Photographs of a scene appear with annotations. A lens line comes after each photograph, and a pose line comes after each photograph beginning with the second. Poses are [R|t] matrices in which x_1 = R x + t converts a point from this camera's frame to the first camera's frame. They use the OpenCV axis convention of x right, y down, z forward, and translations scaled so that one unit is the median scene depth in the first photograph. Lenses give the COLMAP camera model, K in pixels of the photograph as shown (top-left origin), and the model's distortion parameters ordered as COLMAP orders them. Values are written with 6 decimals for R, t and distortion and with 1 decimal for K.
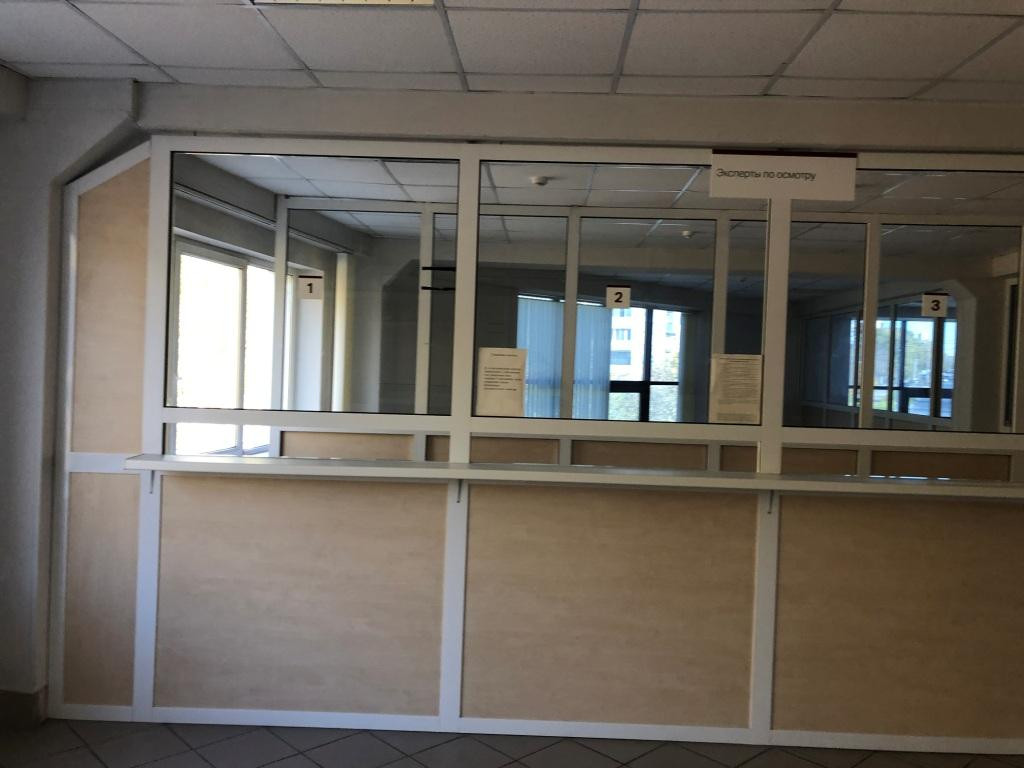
lens RADIAL K [[831.9, 0, 517.6], [0, 831.9, 384.8], [0, 0, 1]] dist [0.047702, -0.044308]
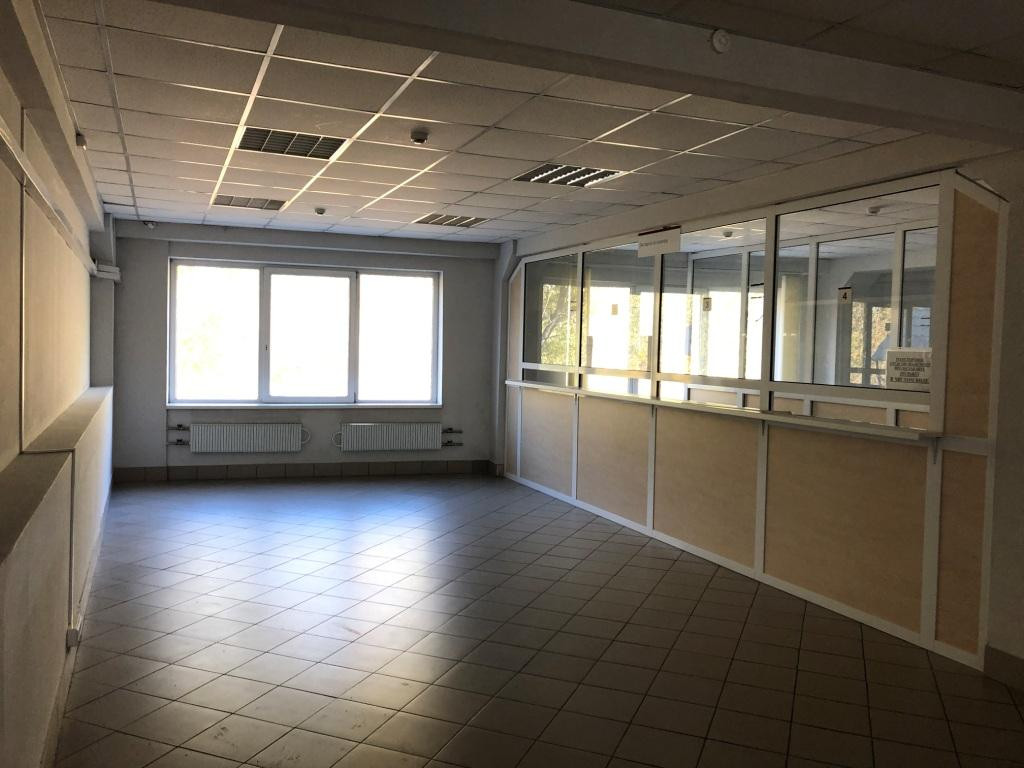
lens RADIAL K [[831.9, 0, 542.6], [0, 831.9, 383.9], [0, 0, 1]] dist [0.047702, -0.044308]
pose [[0.445932, 0.025184, -0.894713, 1.493806], [-0.029275, 0.999480, 0.013542, 0.045356], [0.894588, 0.020154, 0.446437, -0.071193]]
